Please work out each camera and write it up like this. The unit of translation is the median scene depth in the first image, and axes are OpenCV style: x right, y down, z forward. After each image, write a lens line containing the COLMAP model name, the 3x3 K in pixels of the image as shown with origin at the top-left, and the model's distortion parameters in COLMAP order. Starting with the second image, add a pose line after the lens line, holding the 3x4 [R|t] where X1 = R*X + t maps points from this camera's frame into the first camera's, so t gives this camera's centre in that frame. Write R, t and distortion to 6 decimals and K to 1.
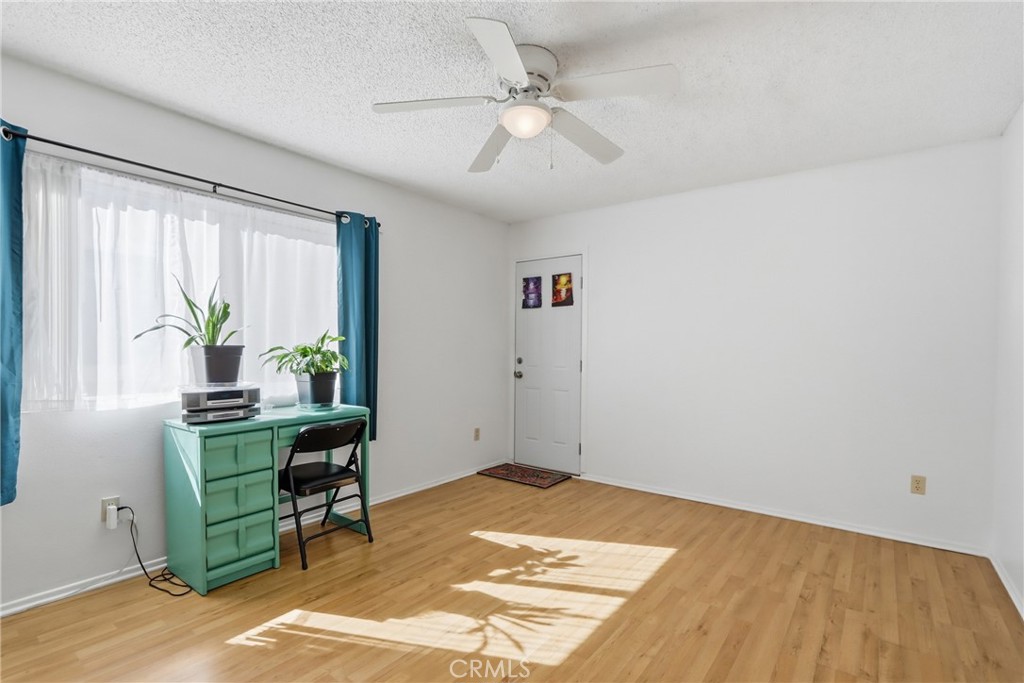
lens RADIAL K [[488.0, 0, 512.0], [0, 488.0, 341.5], [0, 0, 1]] dist [0.000065, 0.000058]
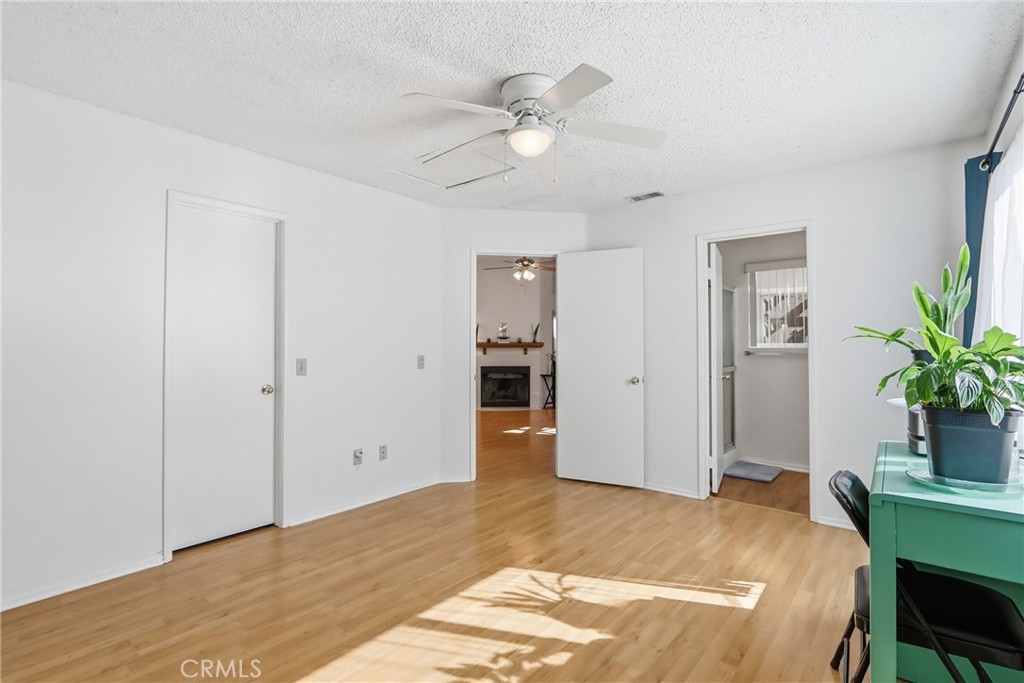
lens RADIAL K [[488.0, 0, 512.0], [0, 488.0, 341.5], [0, 0, 1]] dist [0.000065, 0.000058]
pose [[-0.999056, -0.012060, 0.041743, 0.020821], [-0.012598, 0.999841, -0.012636, 0.012181], [-0.041584, -0.013150, -0.999048, 2.093015]]
